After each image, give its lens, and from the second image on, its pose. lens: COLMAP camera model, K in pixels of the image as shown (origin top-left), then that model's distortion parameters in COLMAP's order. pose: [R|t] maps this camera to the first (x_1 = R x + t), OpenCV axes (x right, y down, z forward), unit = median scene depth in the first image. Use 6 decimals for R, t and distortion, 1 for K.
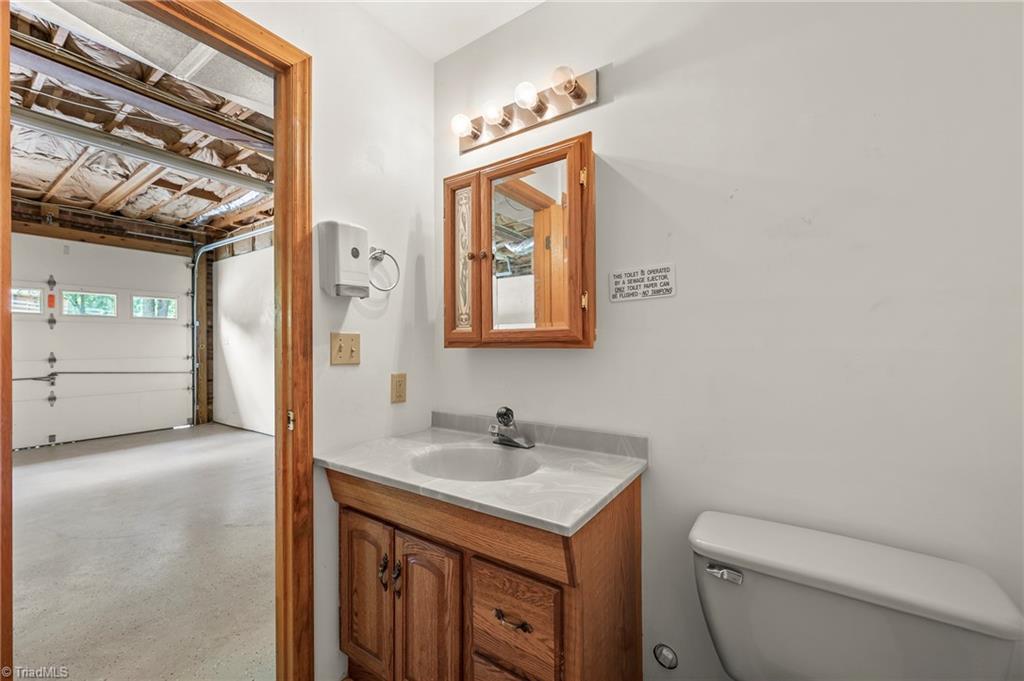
lens RADIAL K [[407.0, 0, 514.7], [0, 407.0, 337.2], [0, 0, 1]] dist [0.001377, 0.000373]
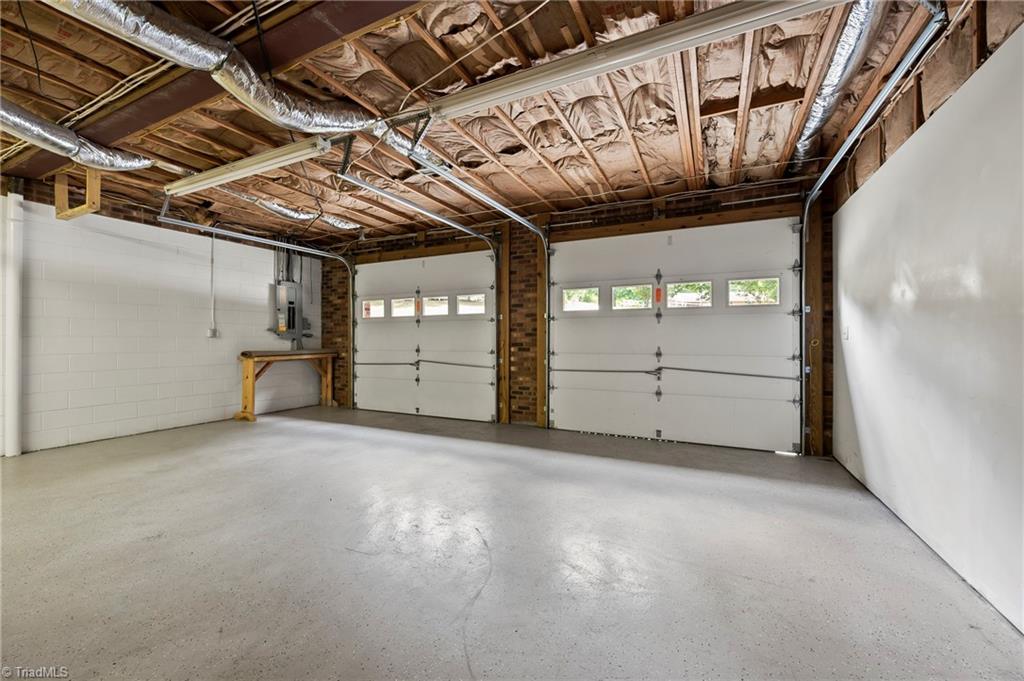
lens RADIAL K [[405.6, 0, 514.1], [0, 405.6, 342.0], [0, 0, 1]] dist [0.001269, 0.000562]
pose [[0.130980, 0.007797, -0.991354, -0.164426], [0.012487, 0.999877, 0.009514, 0.009867], [0.991306, -0.013625, 0.130866, 0.426274]]
